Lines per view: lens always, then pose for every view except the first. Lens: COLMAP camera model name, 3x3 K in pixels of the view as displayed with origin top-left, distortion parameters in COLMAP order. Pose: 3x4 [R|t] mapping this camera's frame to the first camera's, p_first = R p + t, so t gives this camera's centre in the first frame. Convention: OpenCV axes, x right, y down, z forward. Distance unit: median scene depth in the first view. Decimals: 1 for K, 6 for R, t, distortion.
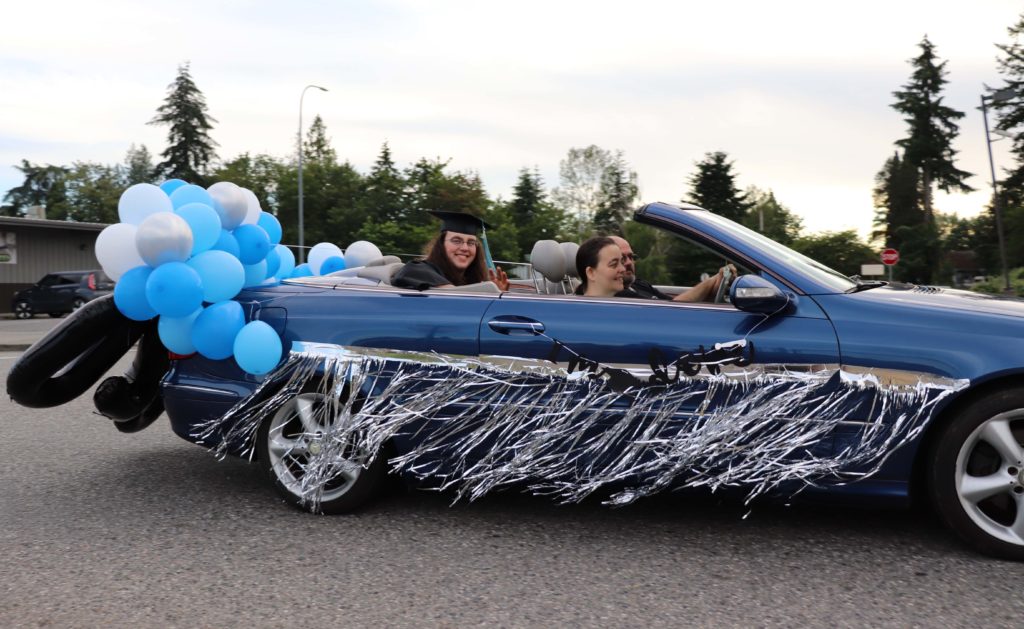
lens RADIAL K [[927.3, 0, 471.9], [0, 927.3, 327.7], [0, 0, 1]] dist [-0.173942, 0.164833]
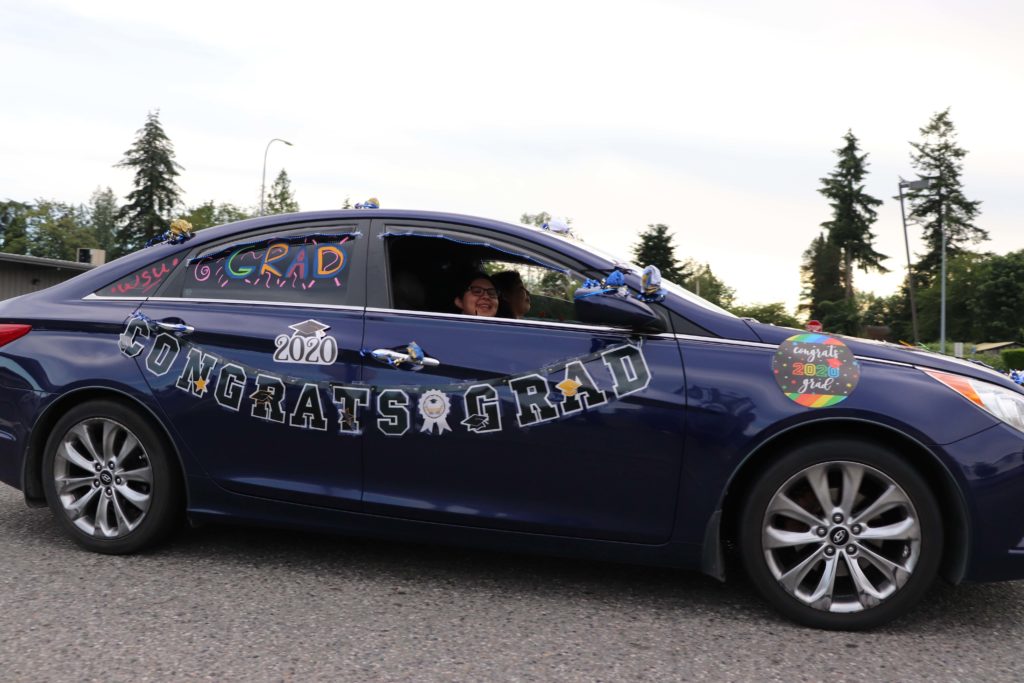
lens RADIAL K [[868.4, 0, 512.0], [0, 868.4, 341.5], [0, 0, 1]] dist [-0.160711, 0.161385]
pose [[0.994414, 0.043114, 0.096338, 0.044089], [-0.038495, 0.998042, -0.049305, 0.012789], [-0.098275, 0.045321, 0.994127, 0.125535]]
